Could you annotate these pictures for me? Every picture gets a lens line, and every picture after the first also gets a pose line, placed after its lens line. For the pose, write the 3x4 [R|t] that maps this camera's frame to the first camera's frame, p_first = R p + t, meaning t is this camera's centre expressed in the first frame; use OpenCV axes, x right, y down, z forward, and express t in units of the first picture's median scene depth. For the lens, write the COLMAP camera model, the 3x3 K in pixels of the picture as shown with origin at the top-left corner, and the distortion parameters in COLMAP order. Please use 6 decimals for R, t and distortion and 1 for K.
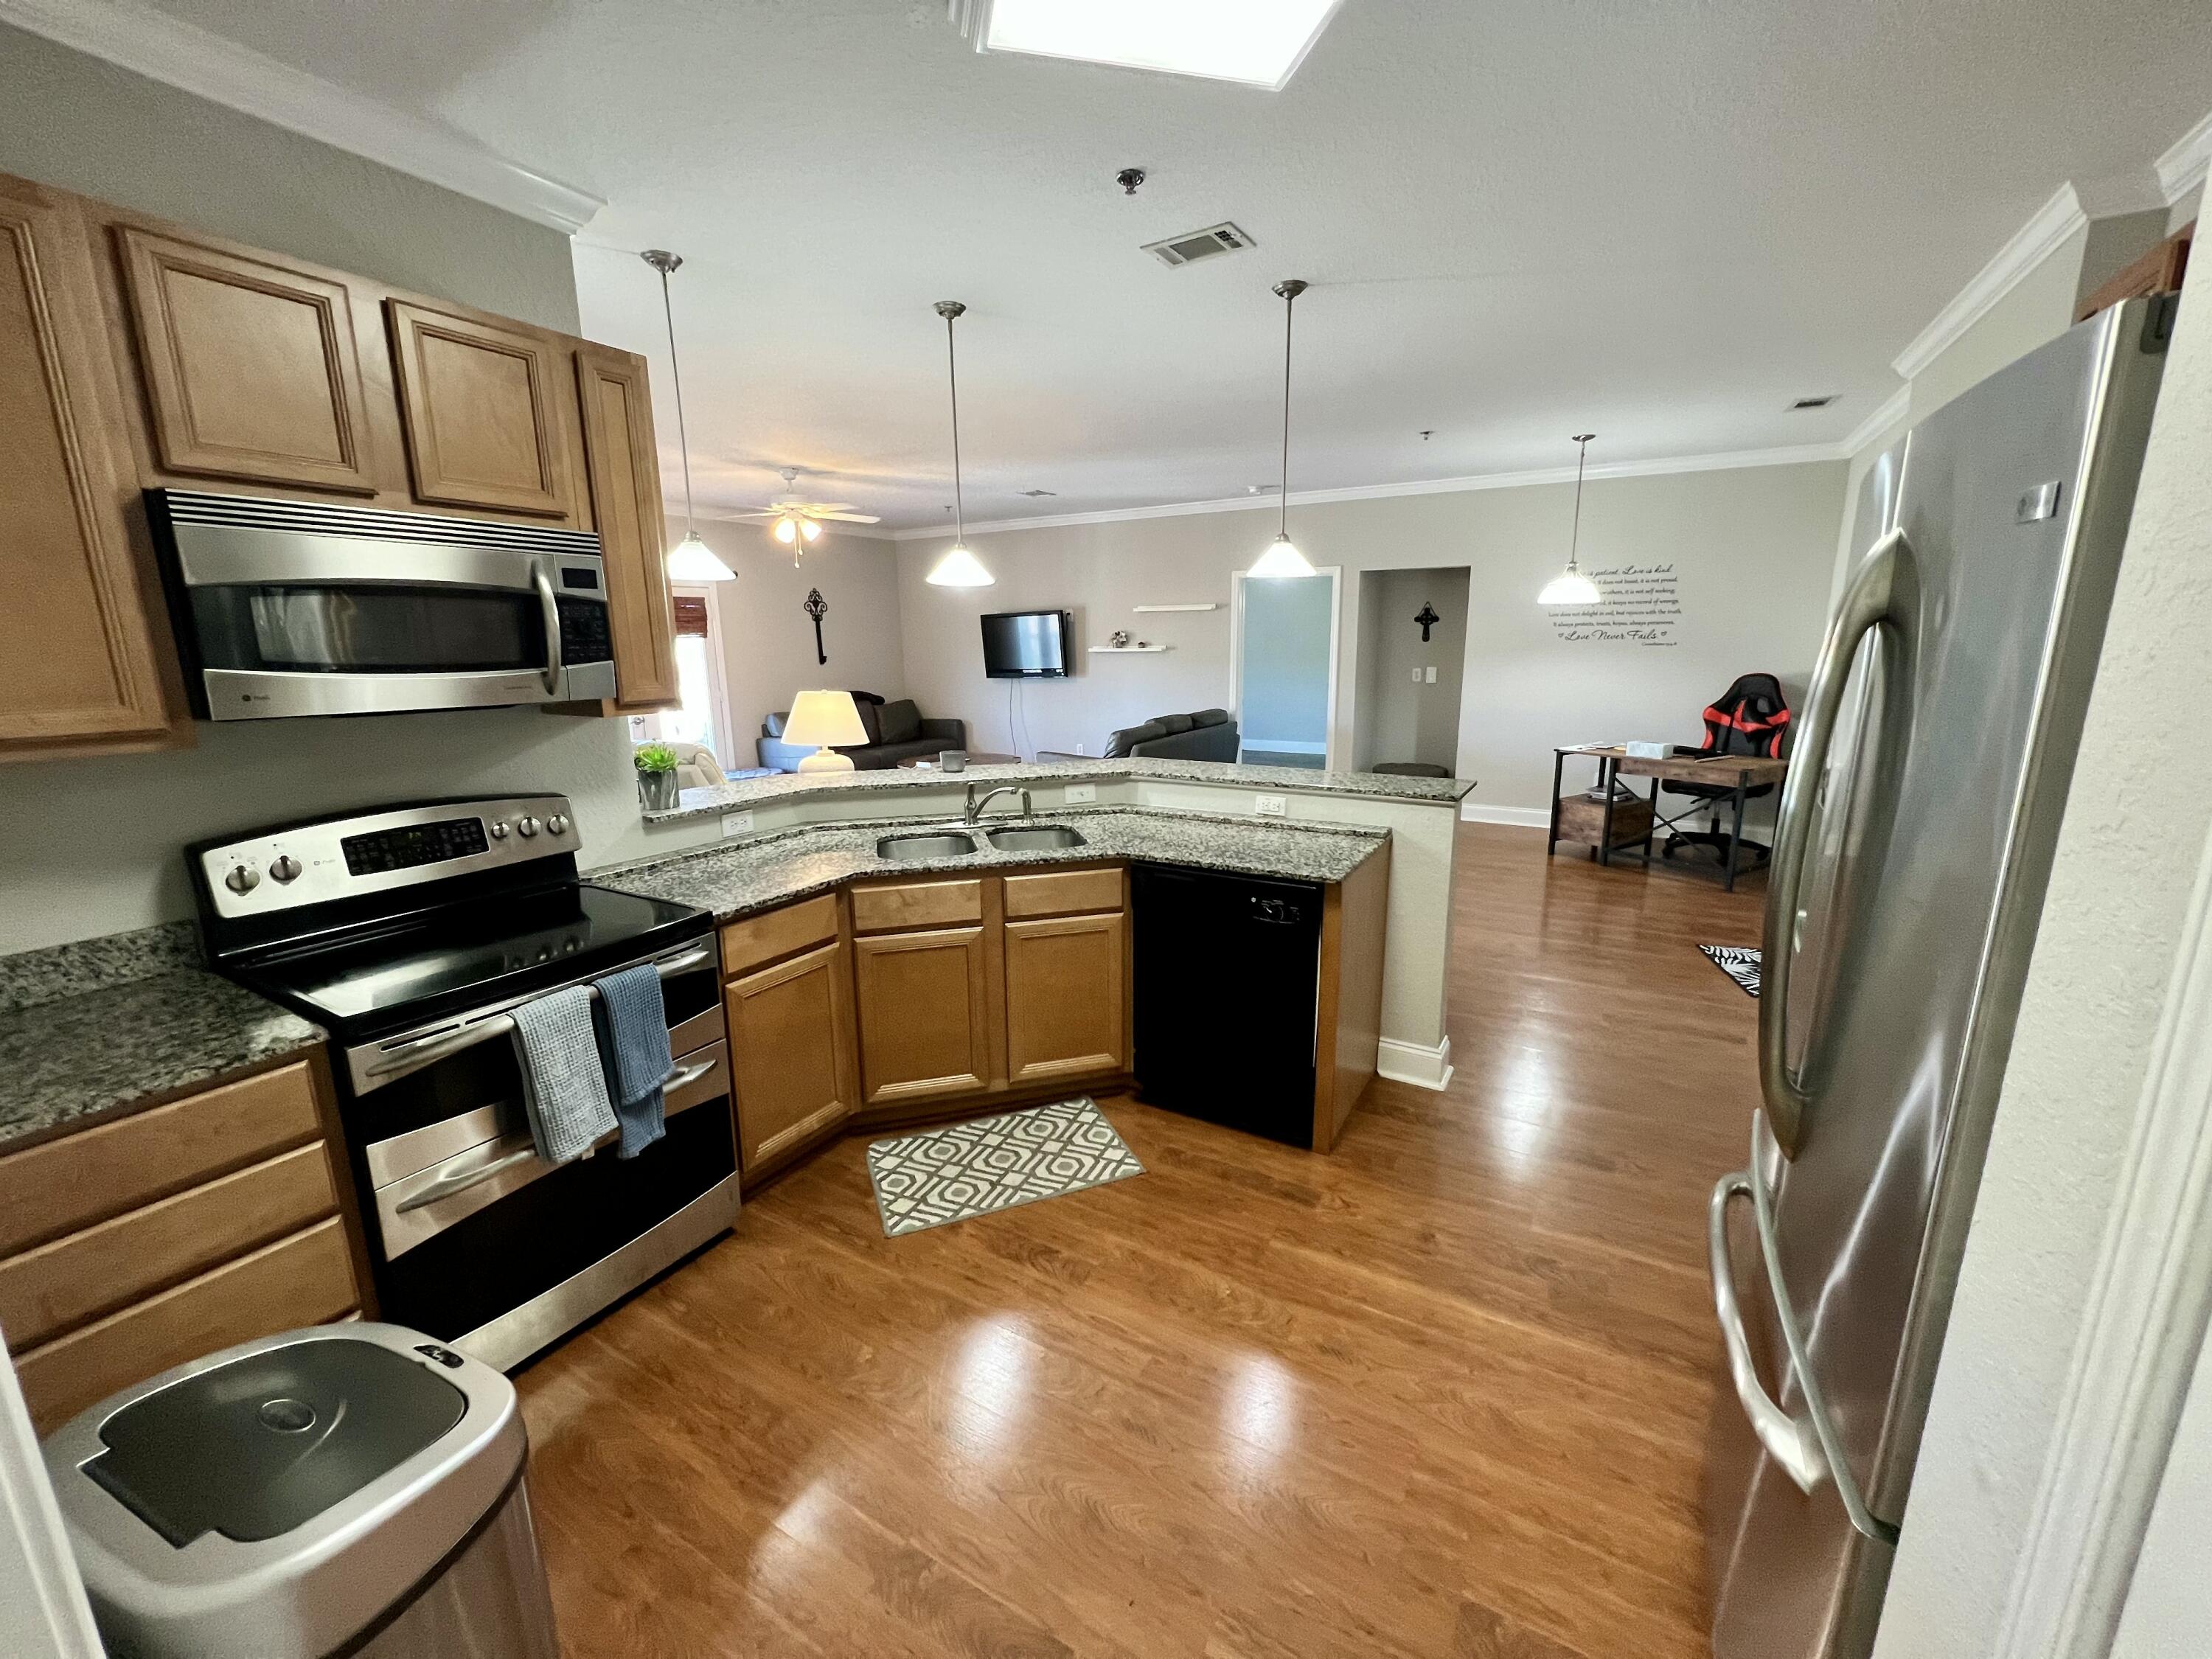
lens RADIAL K [[875.5, 0, 1101.4], [0, 875.5, 830.4], [0, 0, 1]] dist [0.000109, -0.000042]
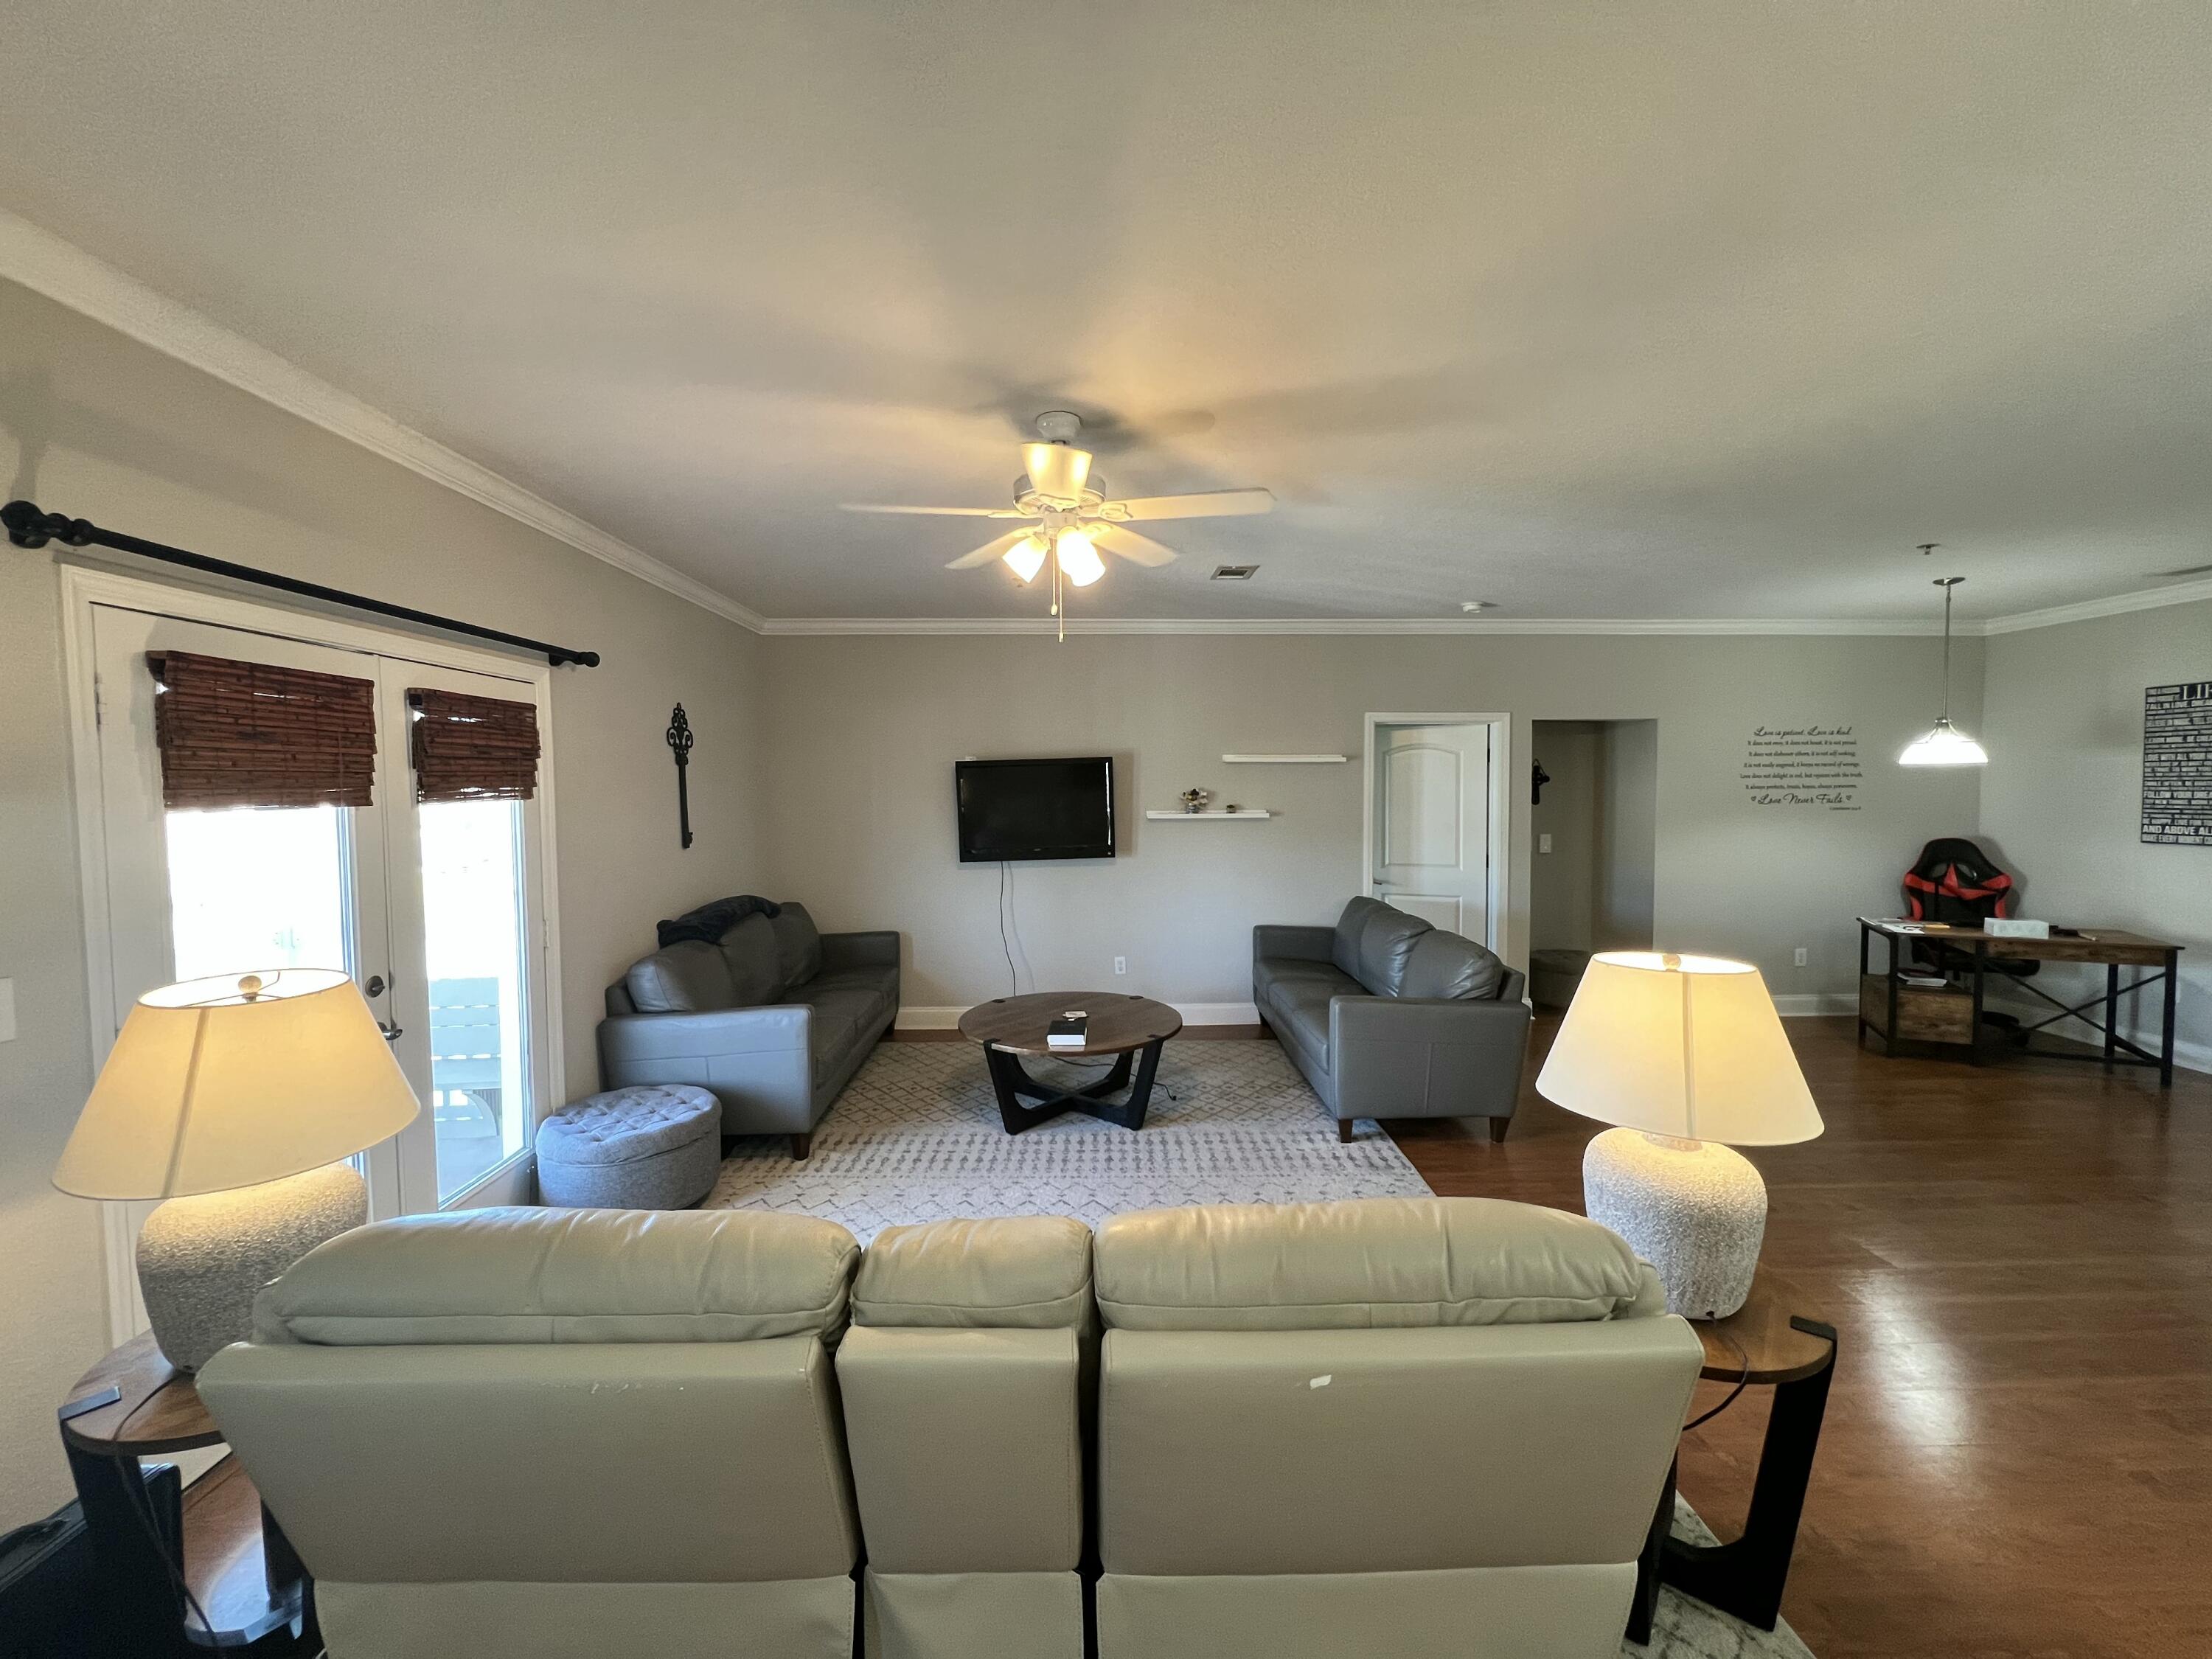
lens RADIAL K [[875.5, 0, 1112.3], [0, 875.5, 826.0], [0, 0, 1]] dist [0.000109, -0.000042]
pose [[0.846223, -0.015191, 0.532612, -0.439689], [0.108941, 0.983410, -0.145040, -0.118205], [-0.521573, 0.180760, 0.833839, 0.518157]]
